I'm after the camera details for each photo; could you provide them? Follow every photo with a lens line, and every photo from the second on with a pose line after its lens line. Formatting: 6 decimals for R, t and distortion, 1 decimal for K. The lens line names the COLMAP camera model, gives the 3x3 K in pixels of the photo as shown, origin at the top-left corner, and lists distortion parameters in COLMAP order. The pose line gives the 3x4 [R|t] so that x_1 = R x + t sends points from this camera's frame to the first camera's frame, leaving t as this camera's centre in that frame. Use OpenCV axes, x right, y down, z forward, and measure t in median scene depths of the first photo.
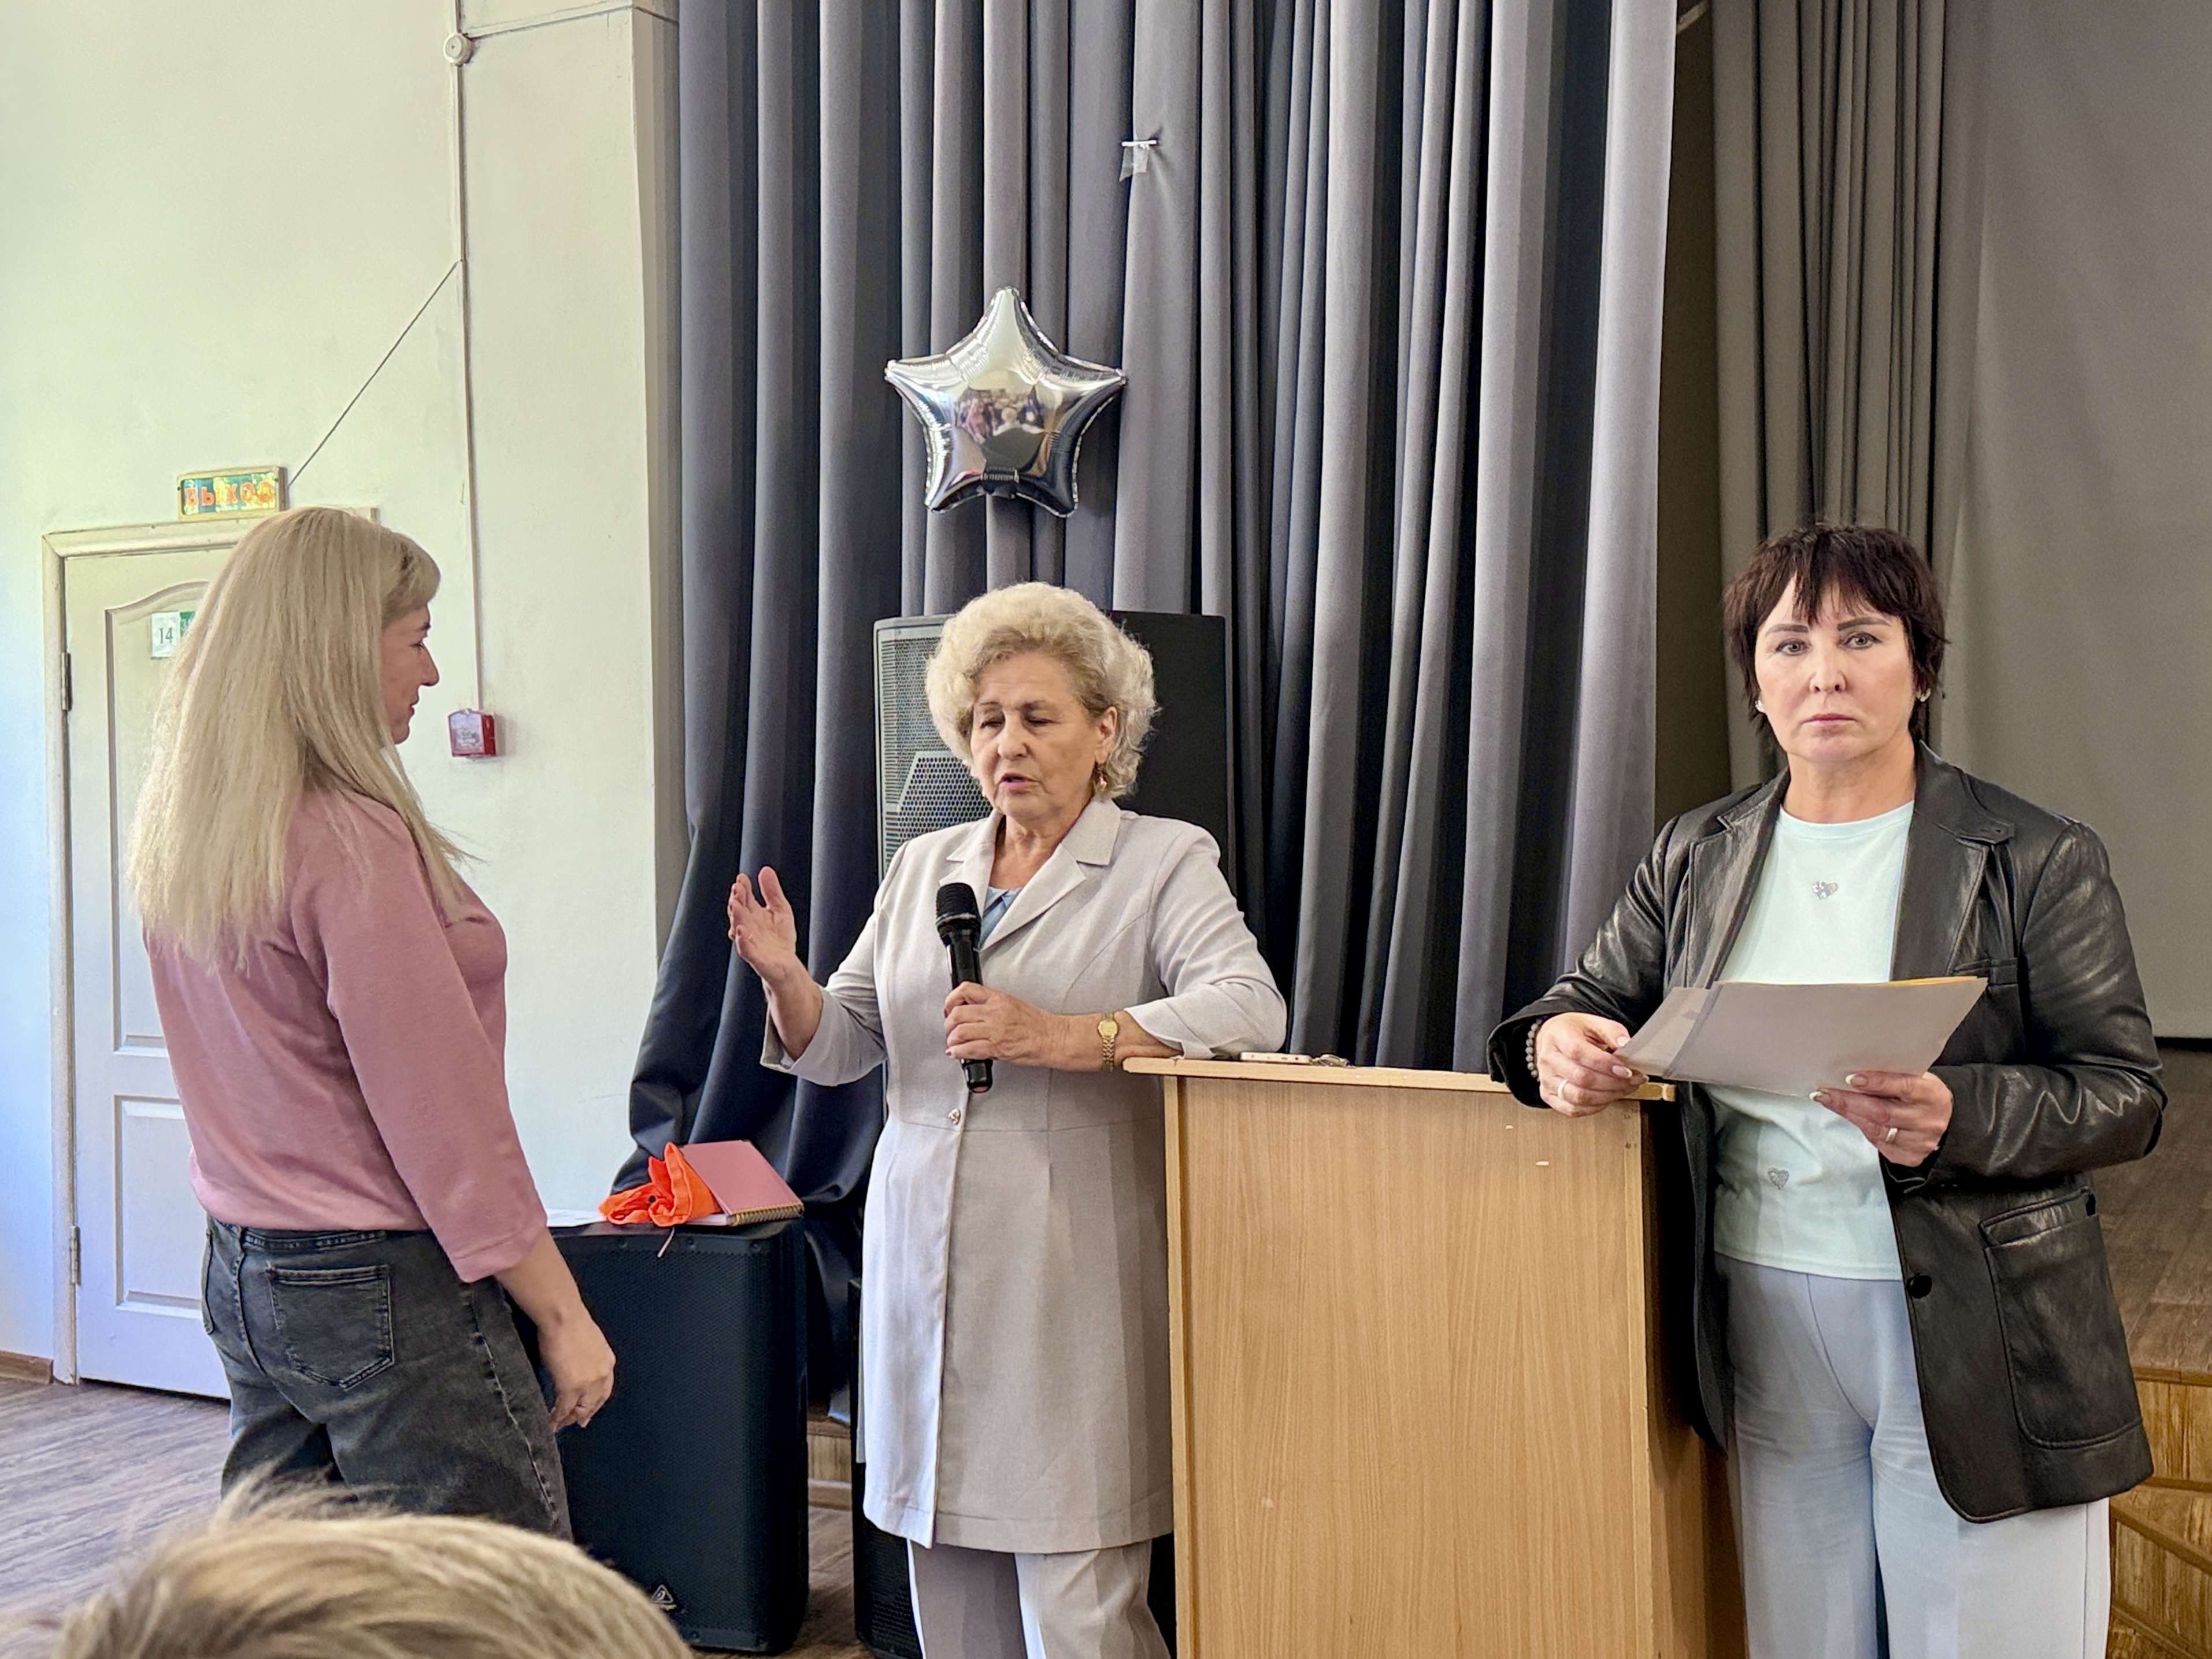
lens RADIAL K [[2539.6, 0, 1082.7], [0, 2539.6, 837.4], [0, 0, 1]] dist [0.160770, -0.323521]
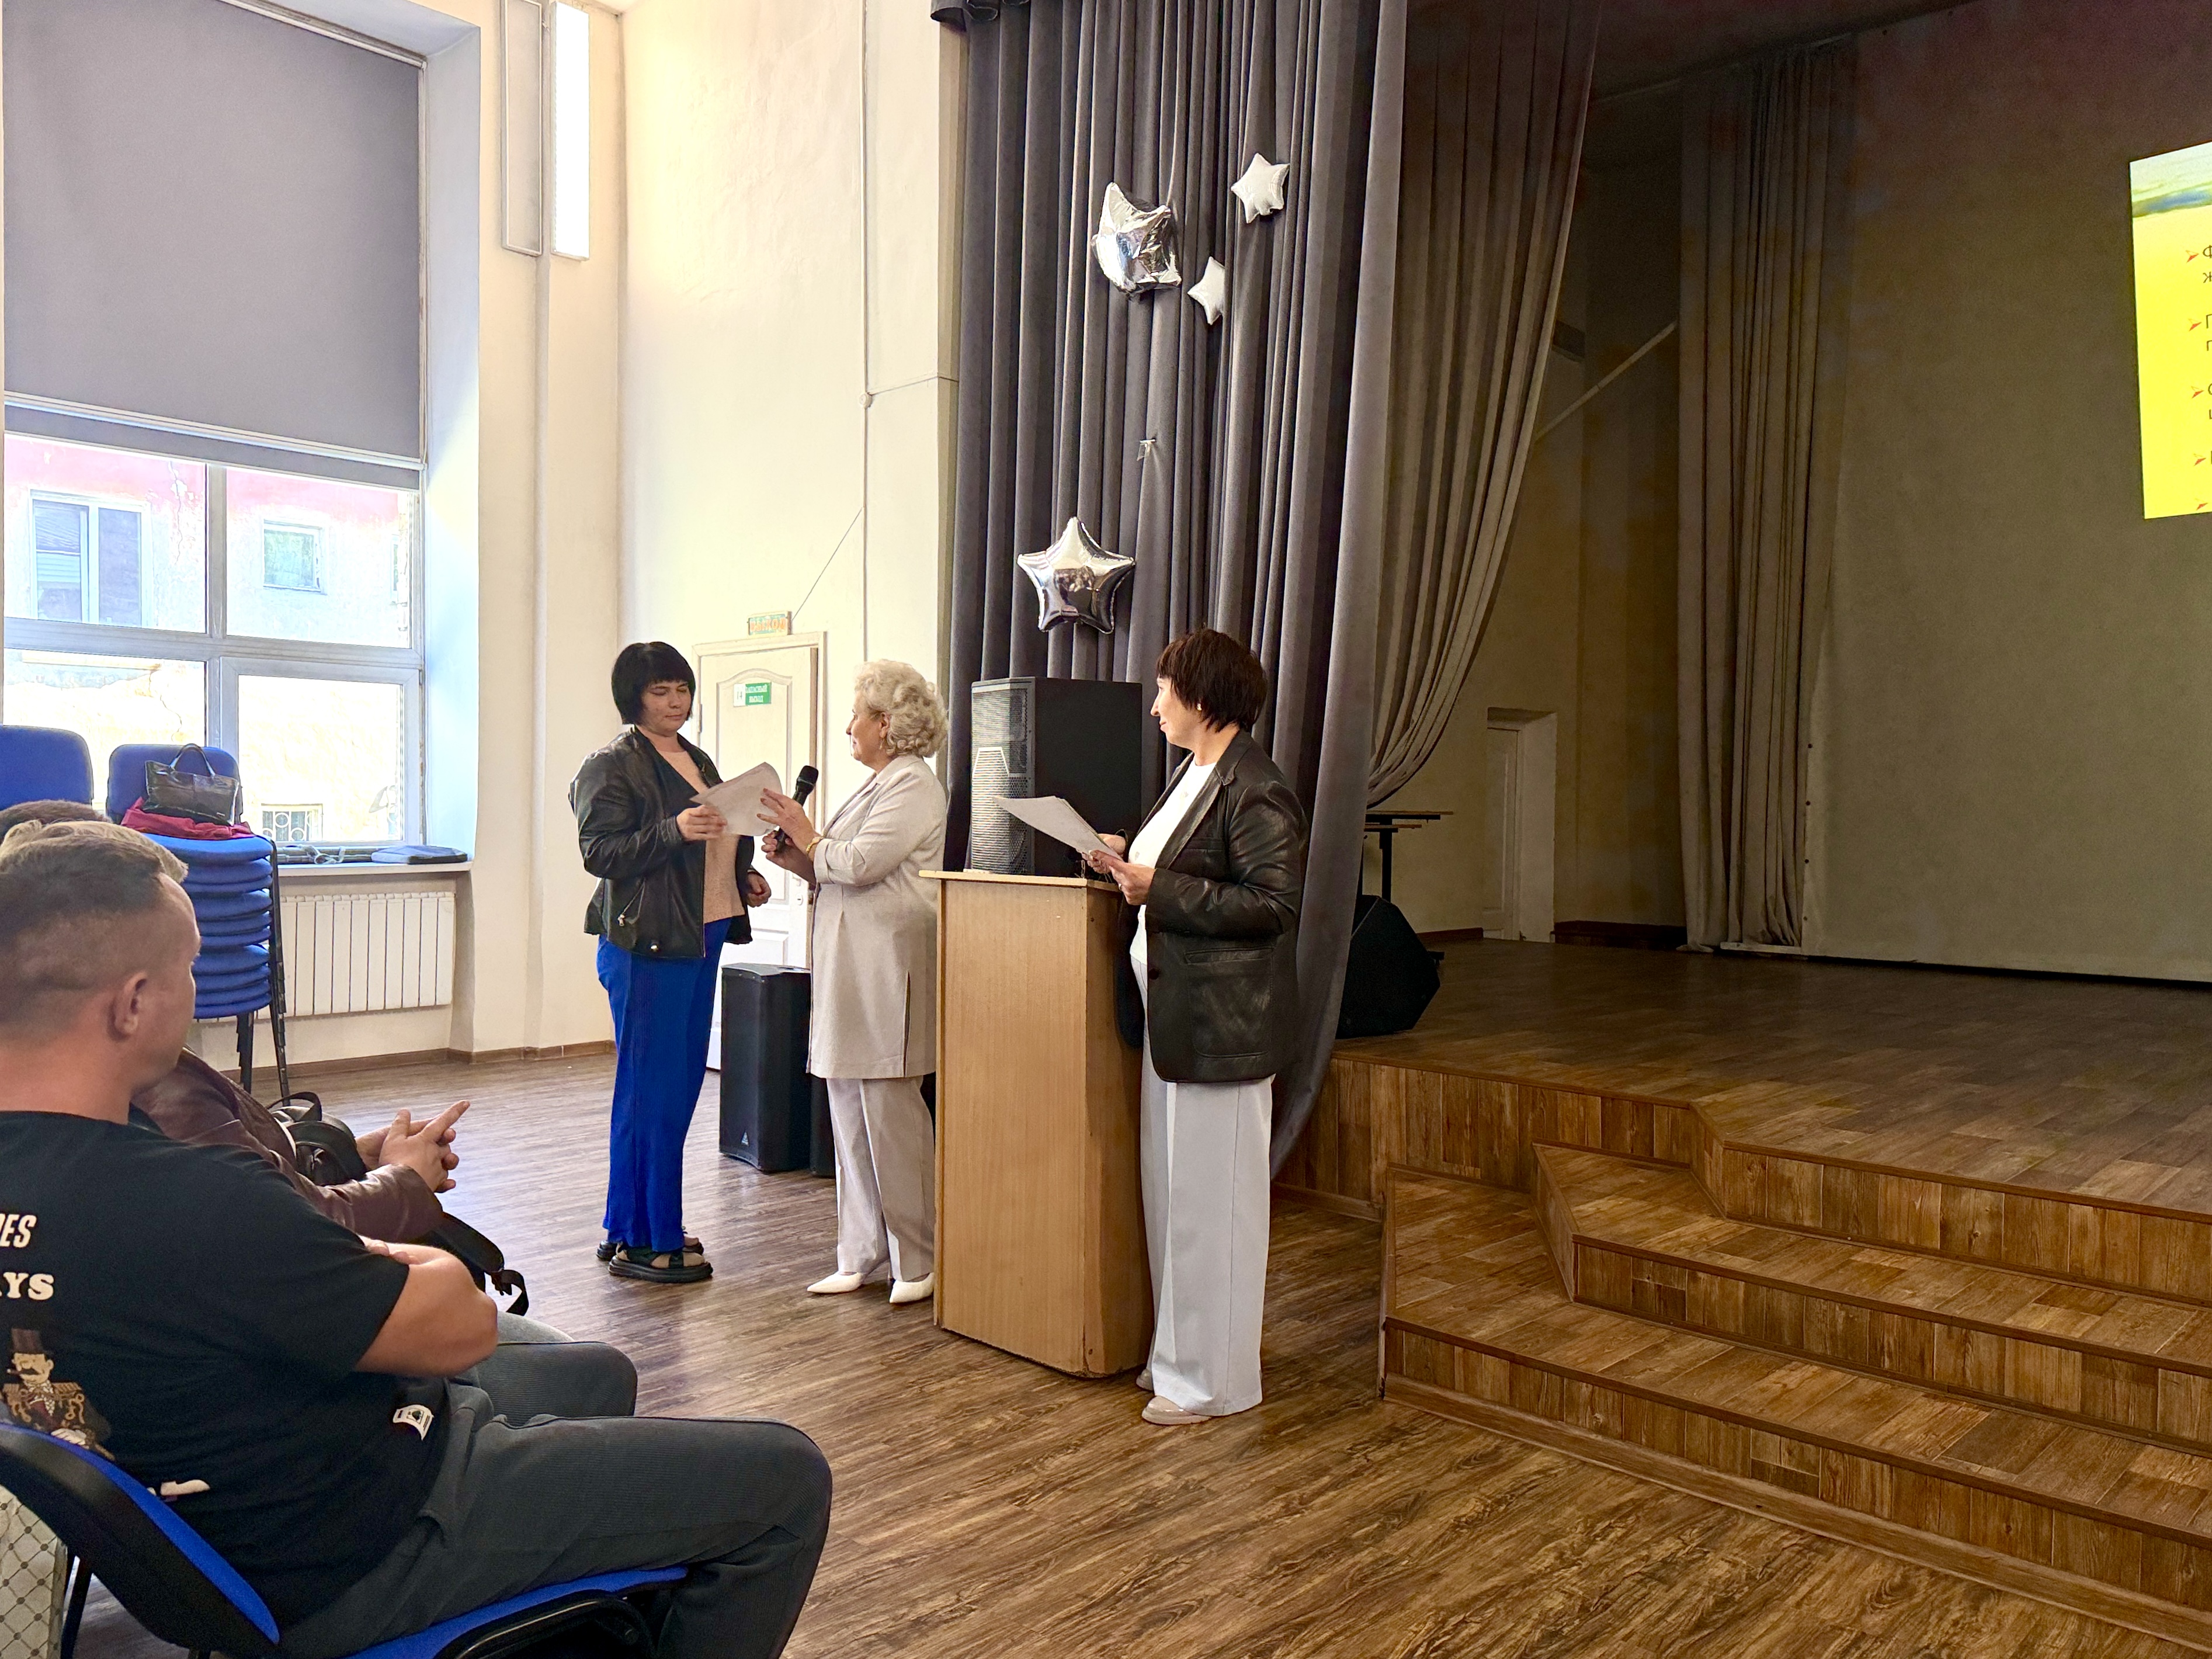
lens RADIAL K [[1622.9, 0, 1121.7], [0, 1622.9, 834.9], [0, 0, 1]] dist [0.139966, -0.256543]
pose [[0.966031, 0.031324, -0.256519, 0.330044], [-0.033959, 0.999406, -0.005847, 0.034858], [0.256183, 0.014359, 0.966522, -0.192835]]
